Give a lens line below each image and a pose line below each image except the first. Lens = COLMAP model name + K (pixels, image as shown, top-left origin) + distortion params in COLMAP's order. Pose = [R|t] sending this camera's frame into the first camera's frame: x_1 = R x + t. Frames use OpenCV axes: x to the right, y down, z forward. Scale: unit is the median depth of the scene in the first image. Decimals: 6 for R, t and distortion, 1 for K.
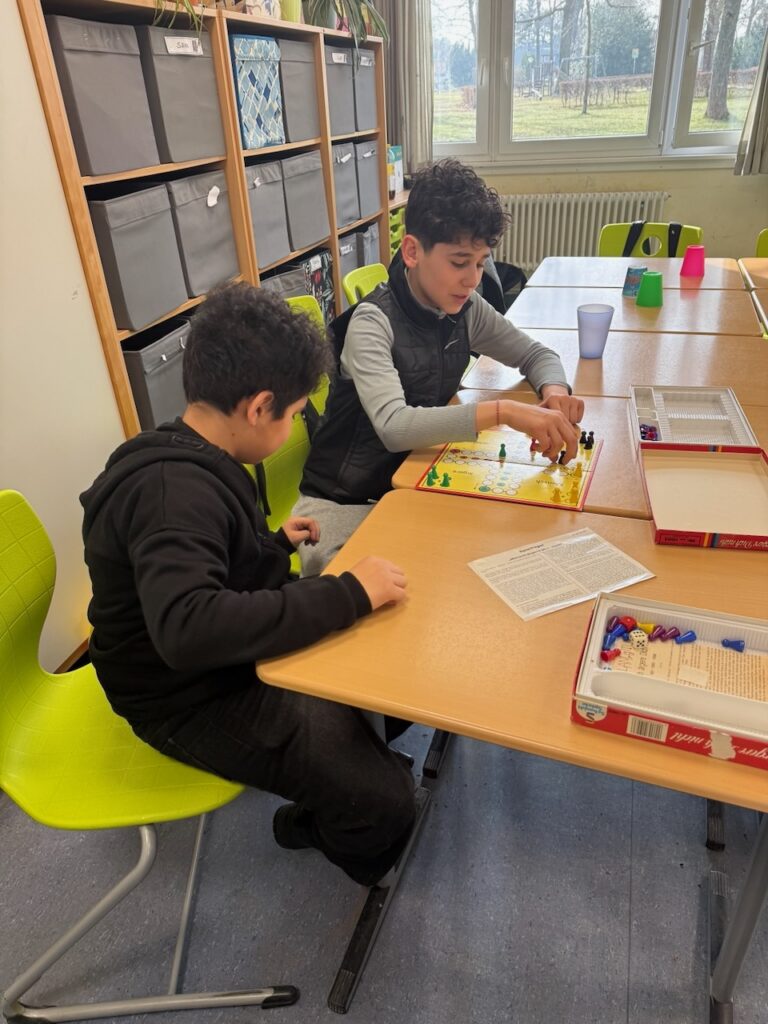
lens RADIAL K [[729.4, 0, 380.3], [0, 729.4, 540.1], [0, 0, 1]] dist [0.004338, -0.030720]
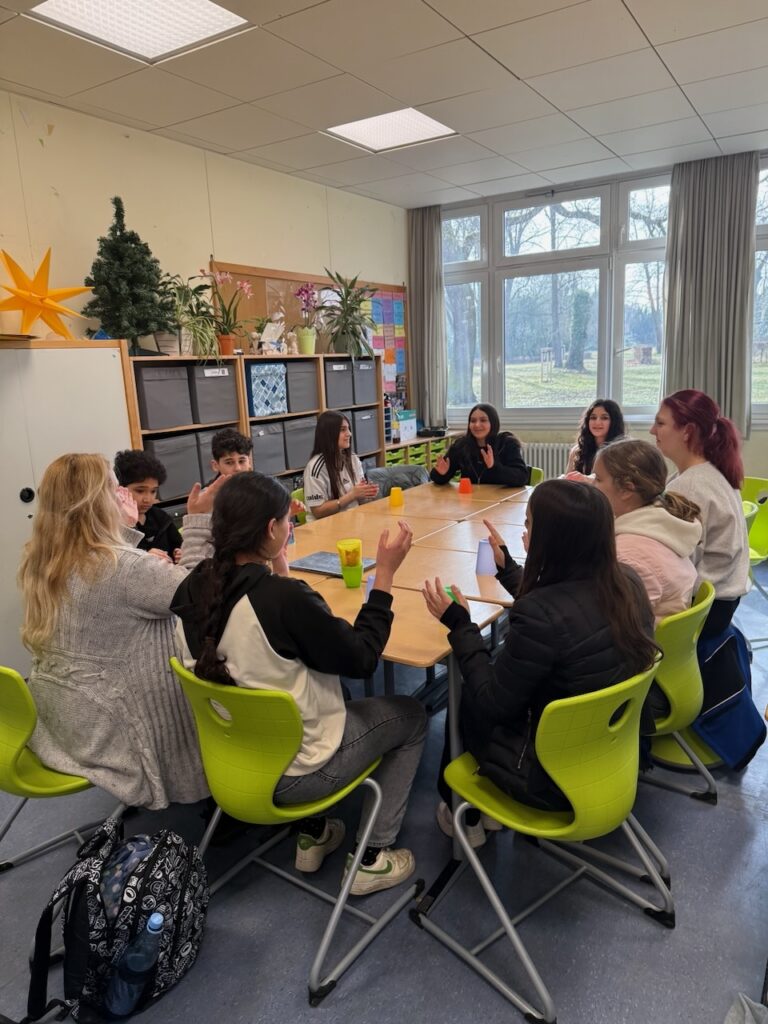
lens RADIAL K [[729.4, 0, 380.3], [0, 729.4, 540.1], [0, 0, 1]] dist [0.004338, -0.030720]
pose [[0.965644, 0.065119, -0.251577, 0.622244], [-0.136090, 0.951450, -0.276085, 0.243007], [0.221385, 0.300837, 0.927624, -0.581833]]
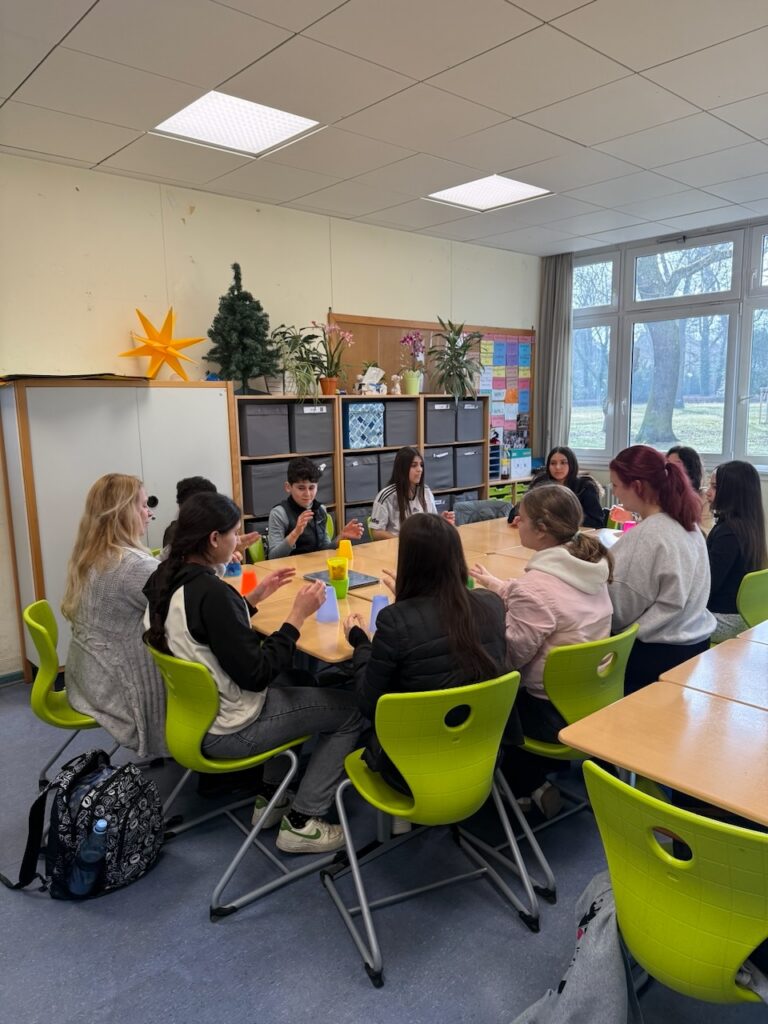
lens RADIAL K [[729.4, 0, 380.3], [0, 729.4, 540.1], [0, 0, 1]] dist [0.004338, -0.030720]
pose [[0.854901, 0.125924, -0.503278, 0.990244], [-0.287215, 0.922744, -0.257005, 0.228280], [0.432033, 0.364262, 0.825021, -0.617642]]
